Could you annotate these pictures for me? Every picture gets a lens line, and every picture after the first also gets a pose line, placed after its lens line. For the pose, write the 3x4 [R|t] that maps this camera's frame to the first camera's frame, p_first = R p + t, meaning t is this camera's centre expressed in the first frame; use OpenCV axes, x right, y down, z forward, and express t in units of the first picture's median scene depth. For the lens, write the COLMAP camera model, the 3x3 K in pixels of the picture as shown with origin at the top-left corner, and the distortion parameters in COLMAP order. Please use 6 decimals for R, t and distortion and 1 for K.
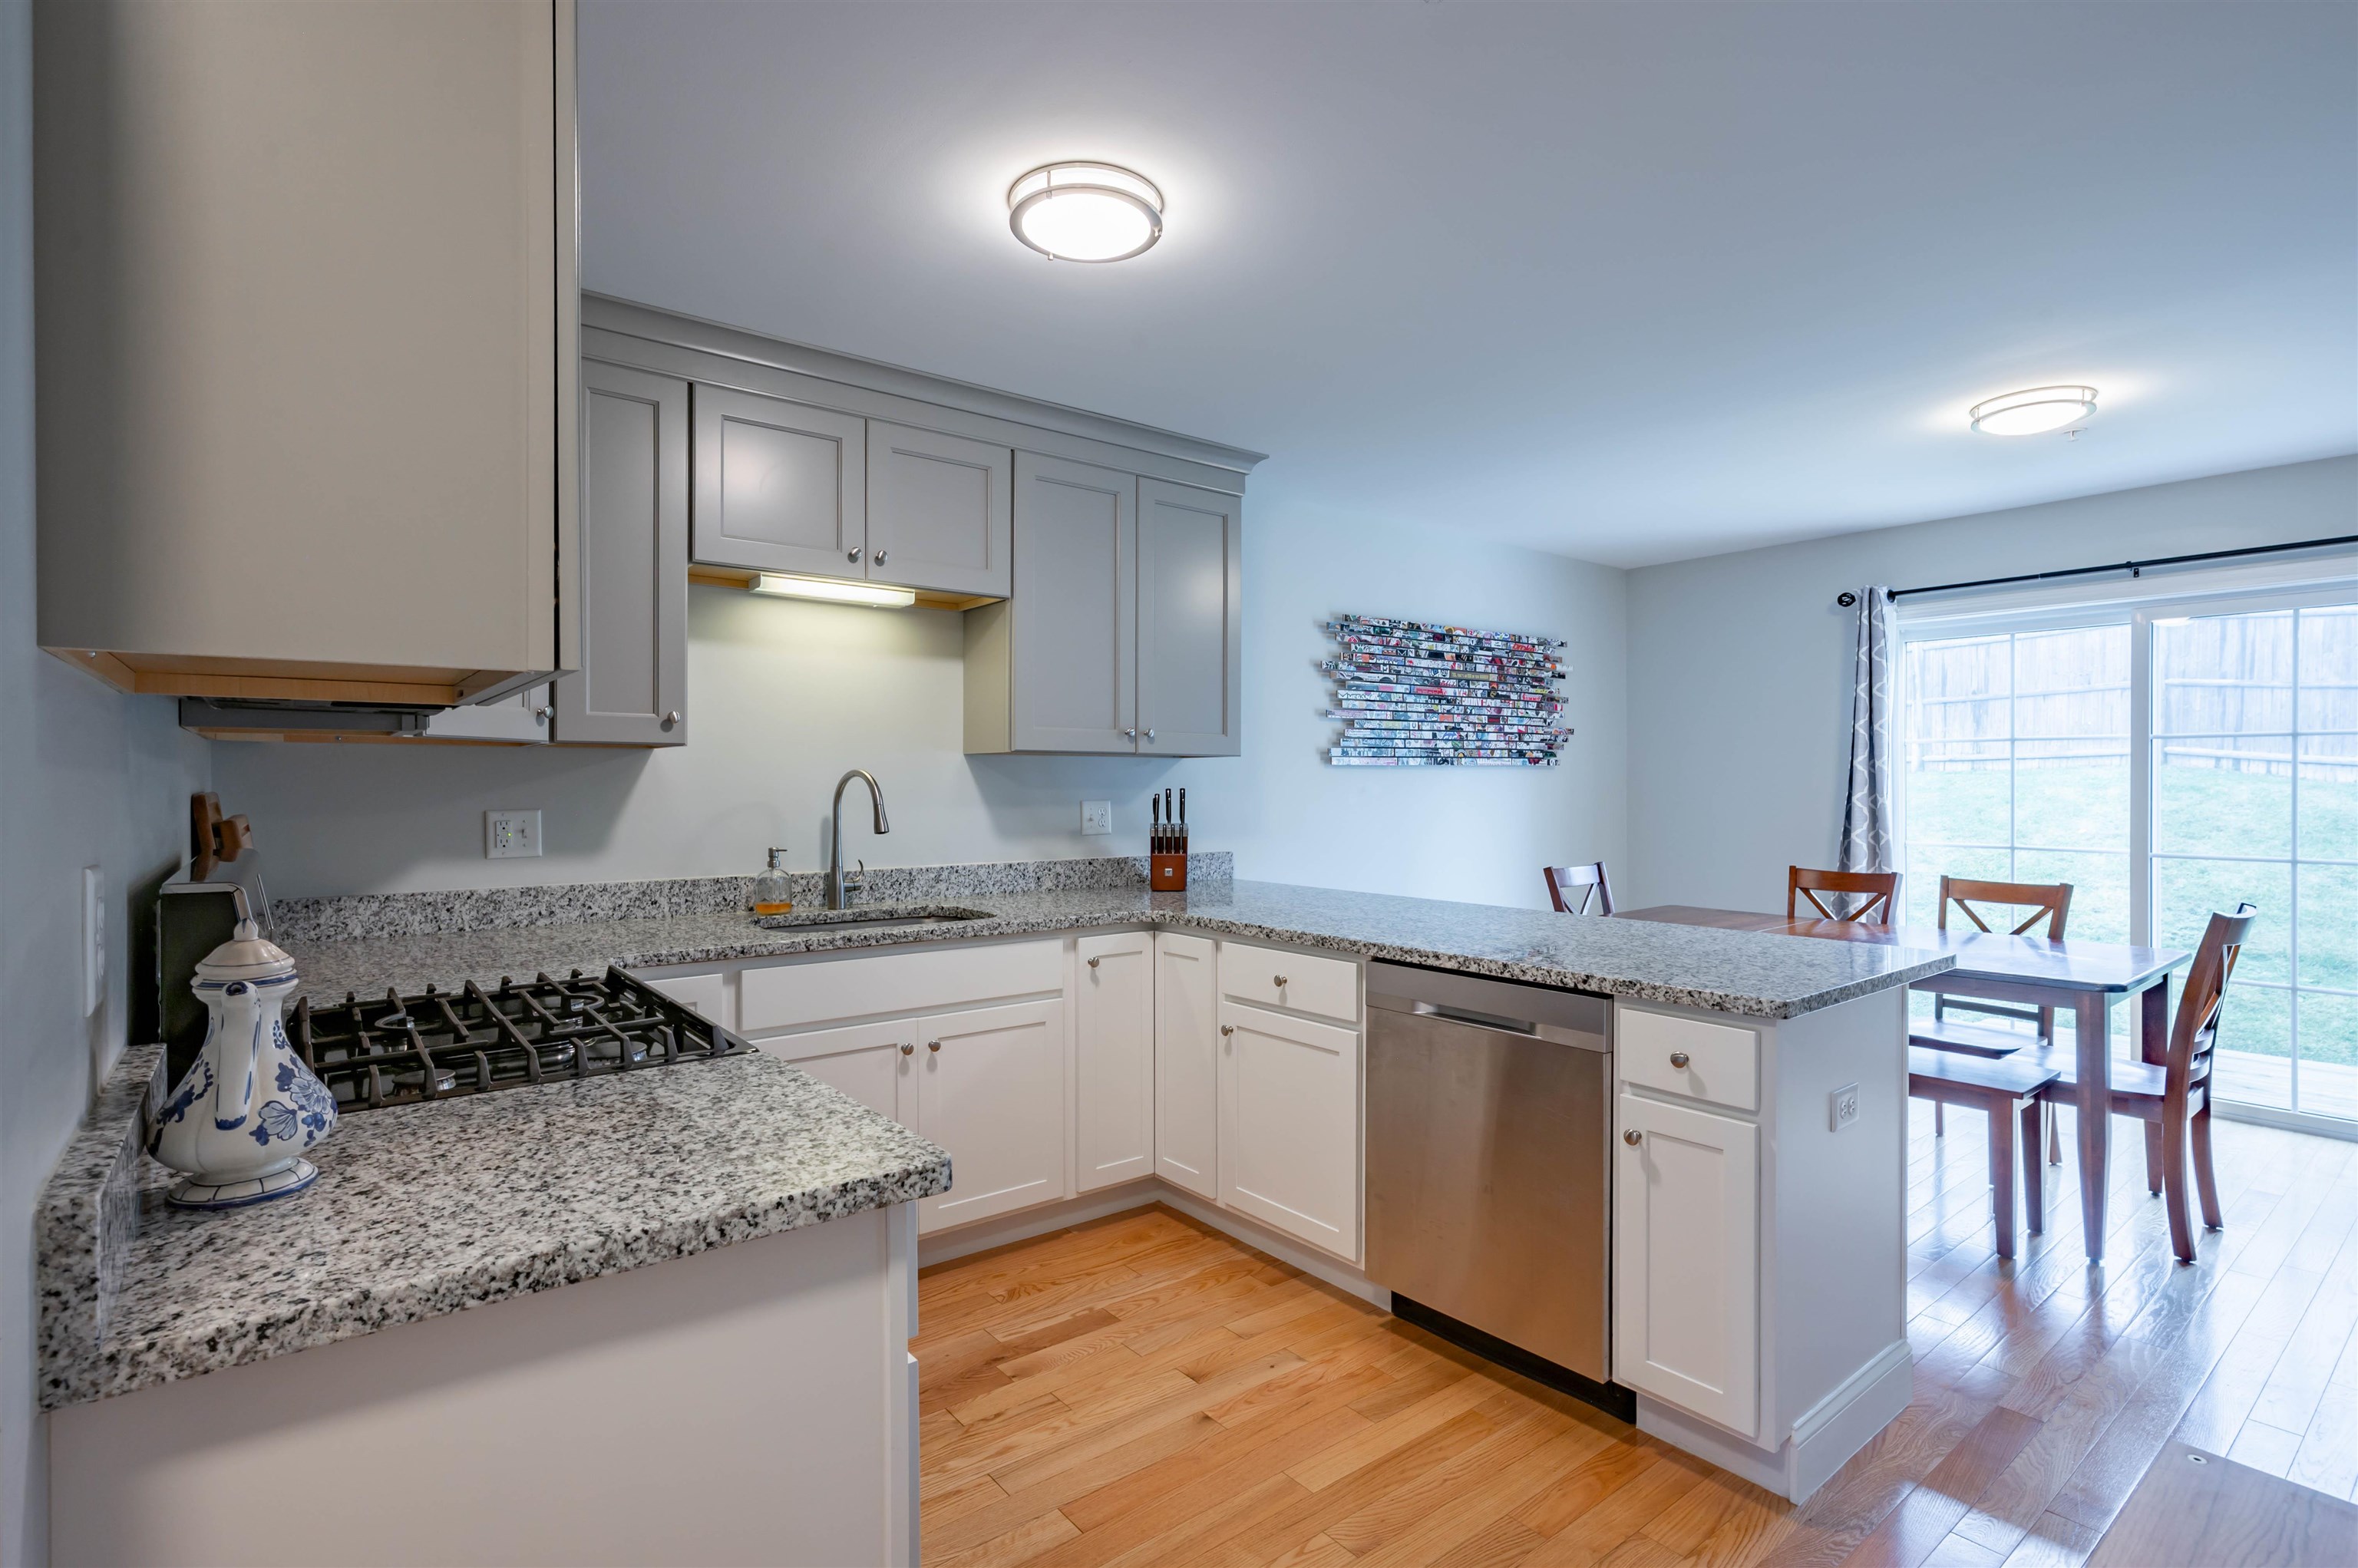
lens RADIAL K [[1252.2, 0, 1127.9], [0, 1252.2, 785.5], [0, 0, 1]] dist [-0.002472, 0.001574]
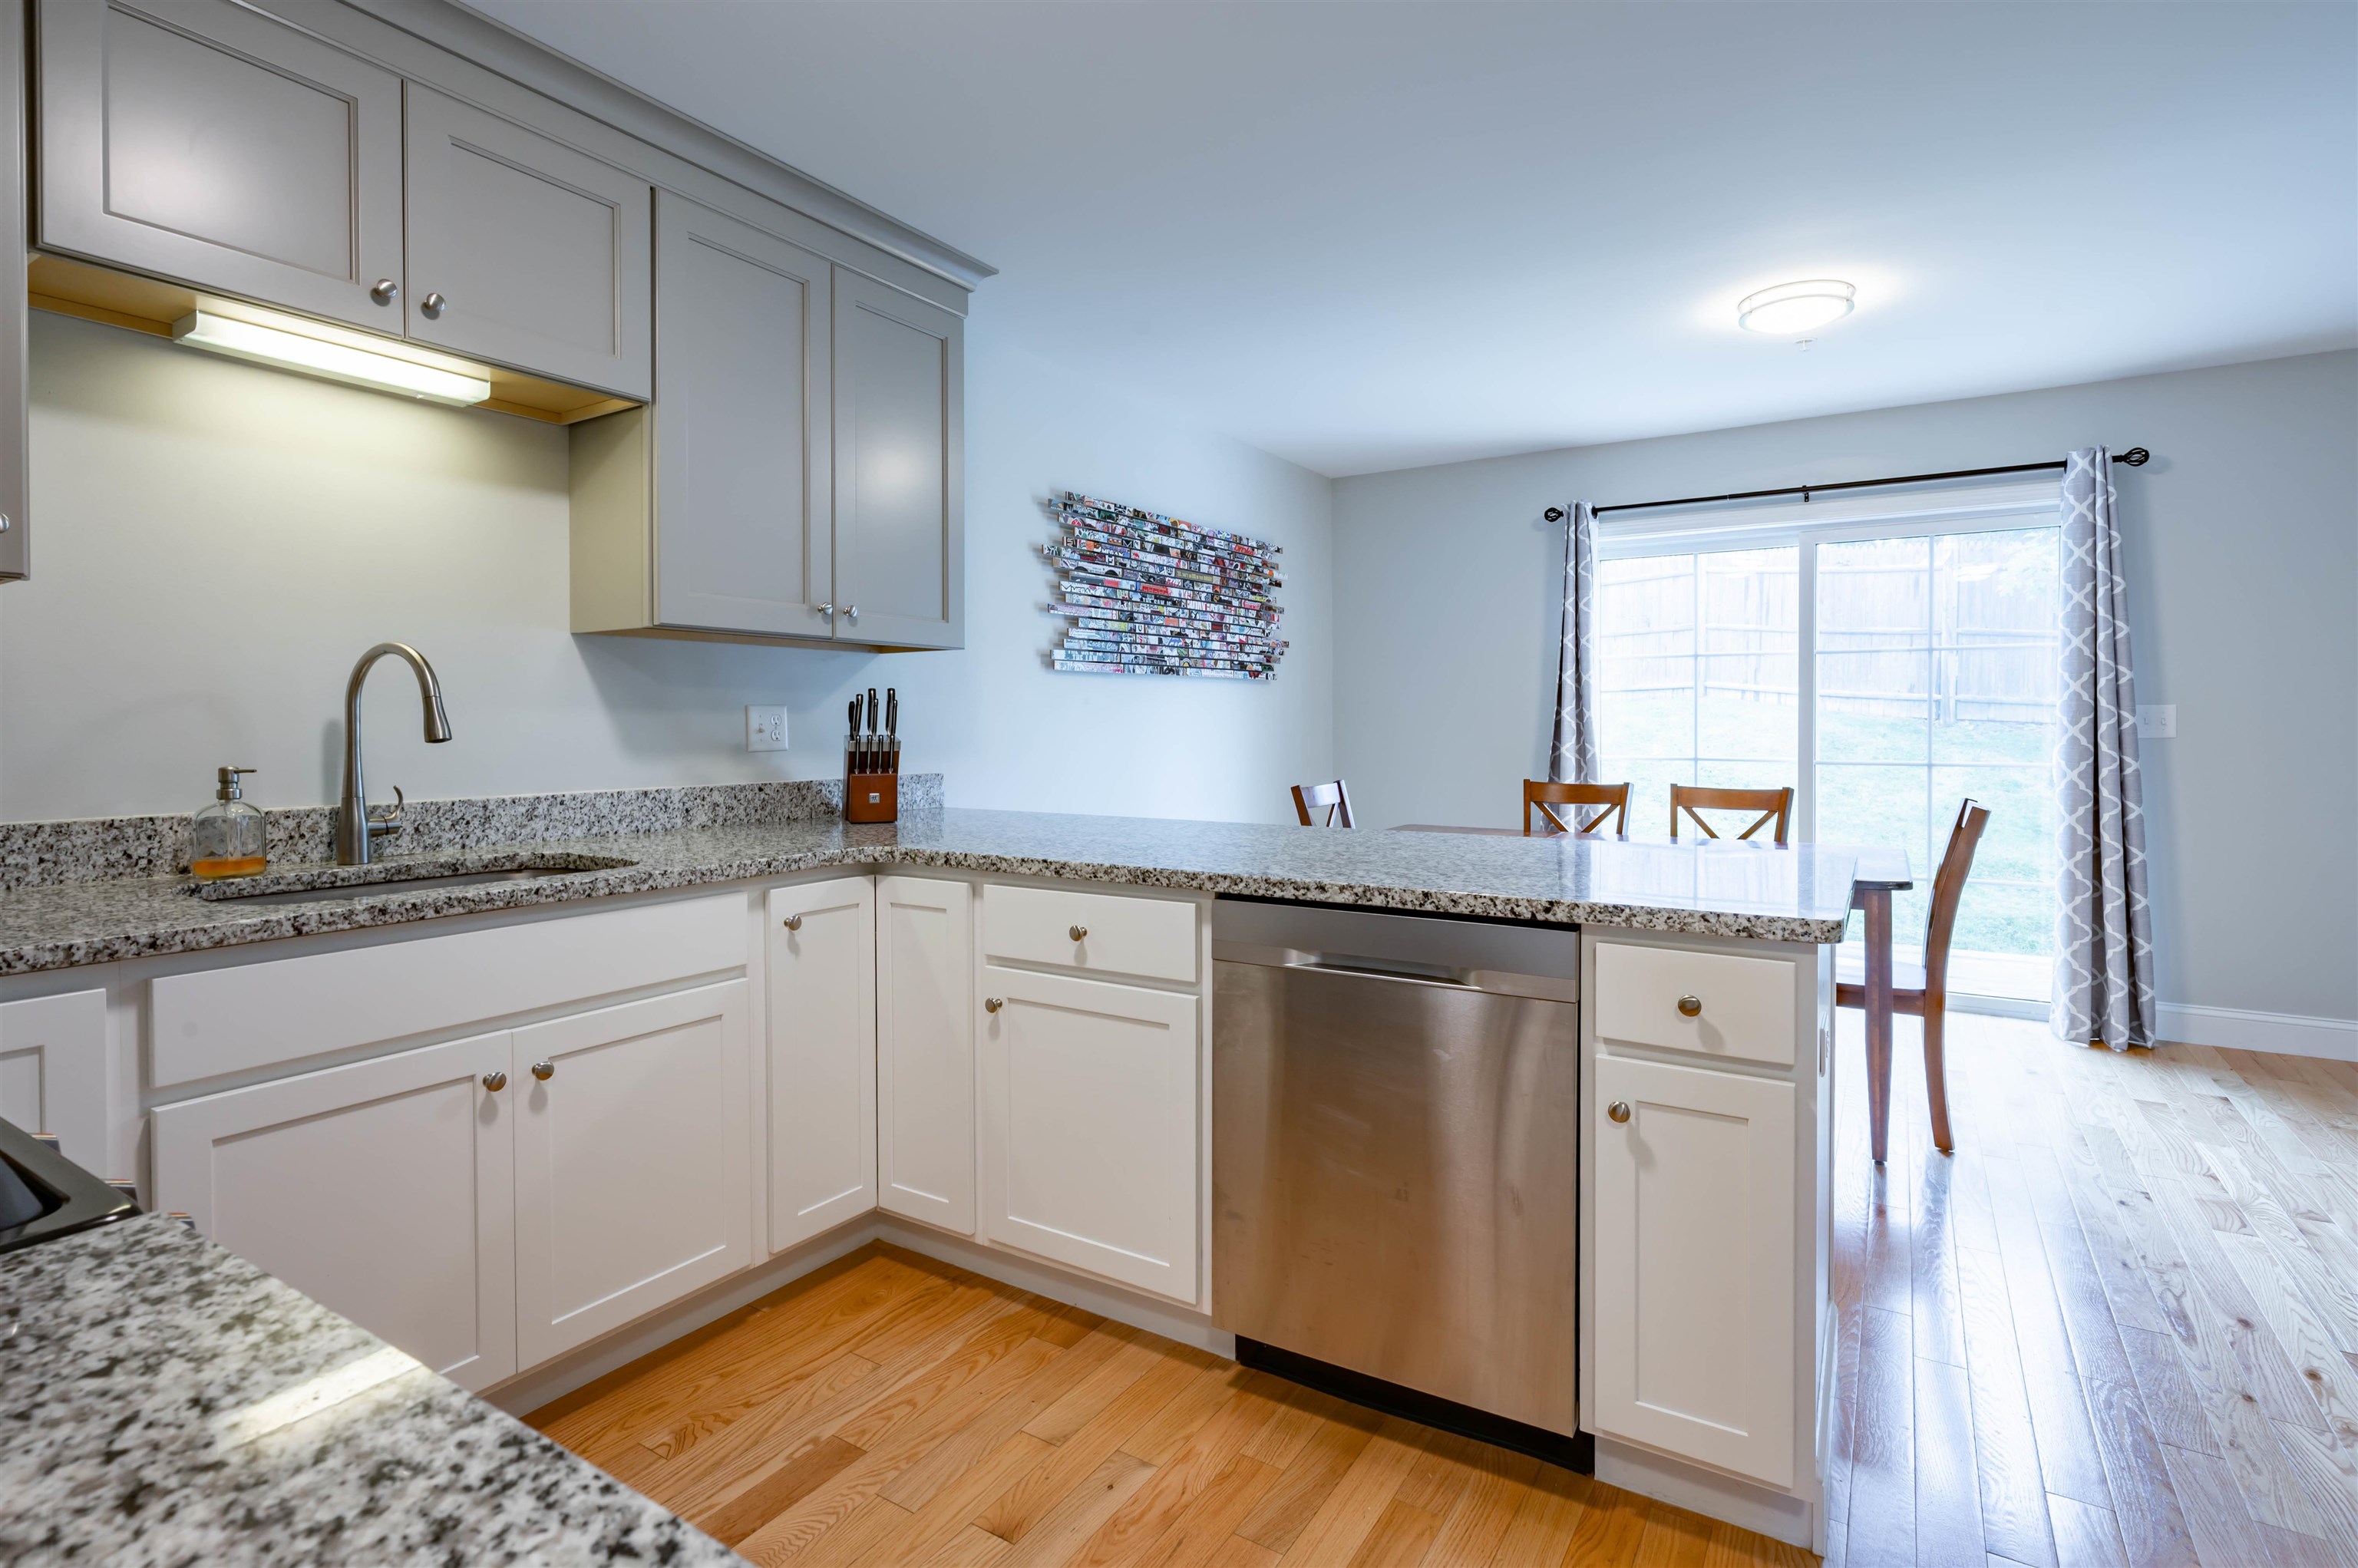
lens RADIAL K [[1279.1, 0, 1260.0], [0, 1279.1, 737.0], [0, 0, 1]] dist [-0.002817, 0.002828]
pose [[0.923585, -0.006042, 0.383347, -0.050849], [0.001786, 0.999933, 0.011455, 0.024861], [-0.383390, -0.009895, 0.923533, 0.203868]]
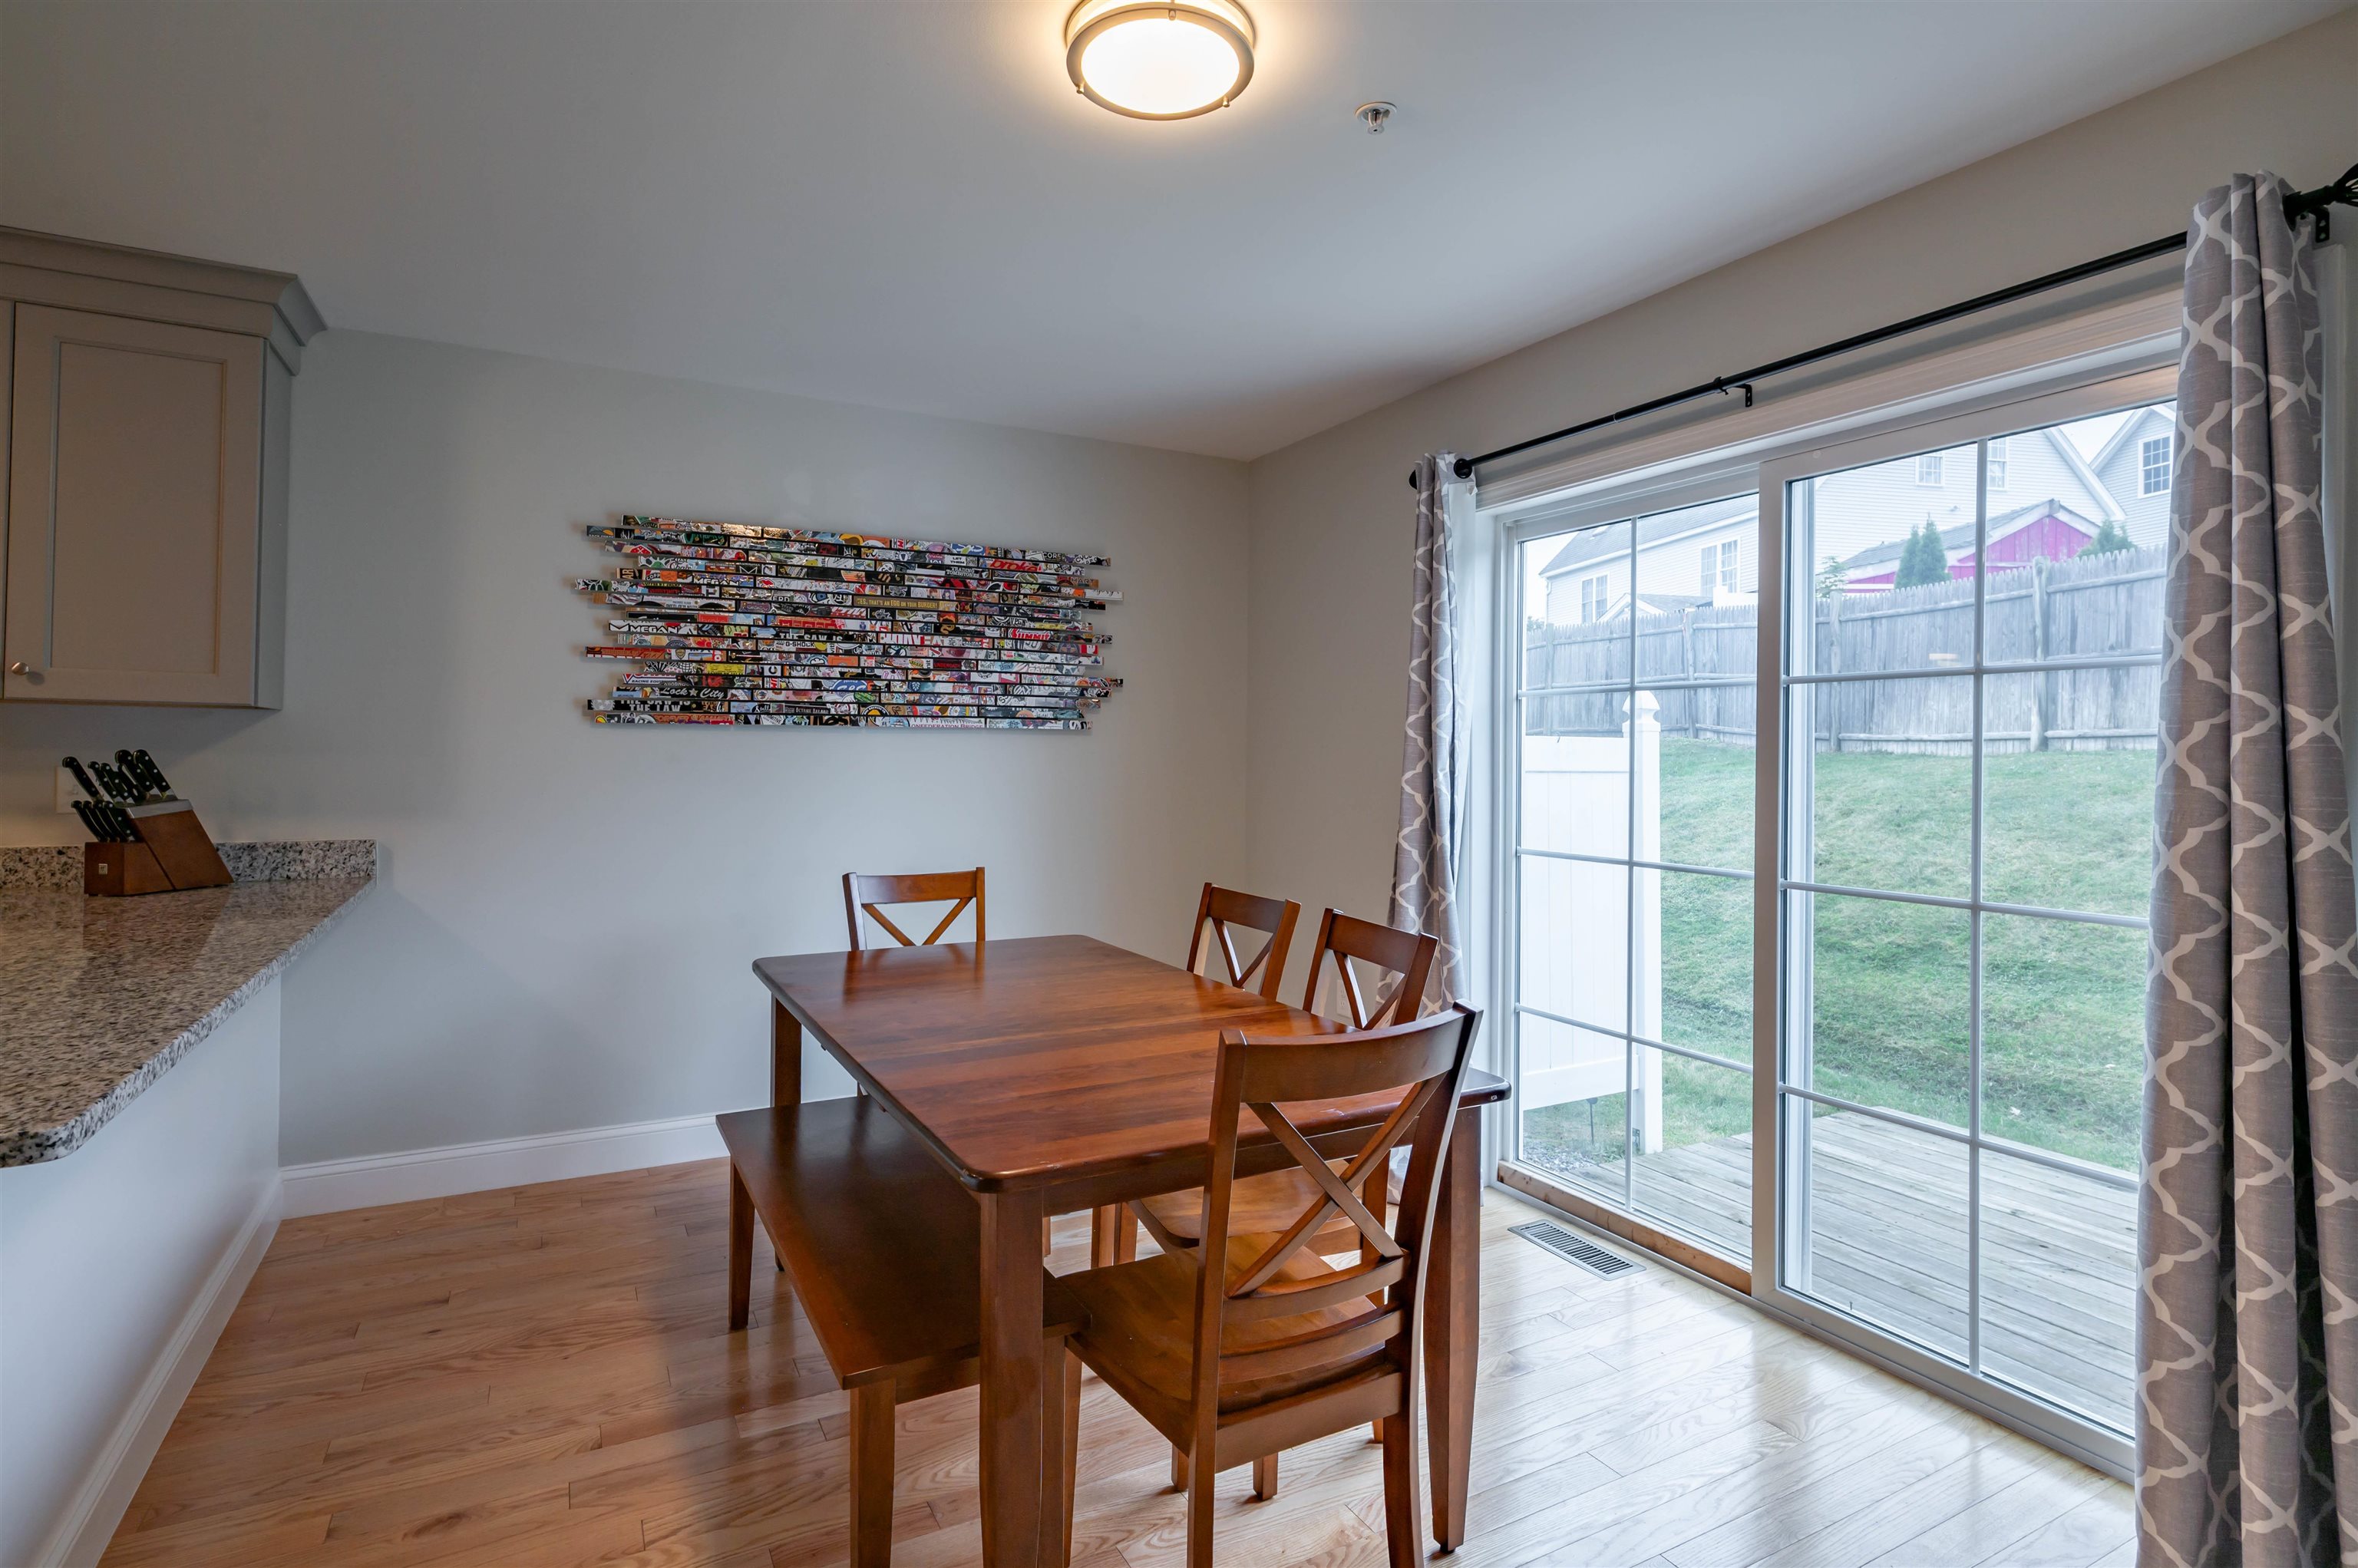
lens RADIAL K [[1306.7, 0, 948.3], [0, 1306.7, 740.6], [0, 0, 1]] dist [-0.005117, -0.000623]
pose [[0.979216, 0.008292, -0.202650, 0.675335], [-0.011054, 0.999861, -0.012502, 0.001263], [0.202518, 0.014482, 0.979171, 0.397533]]
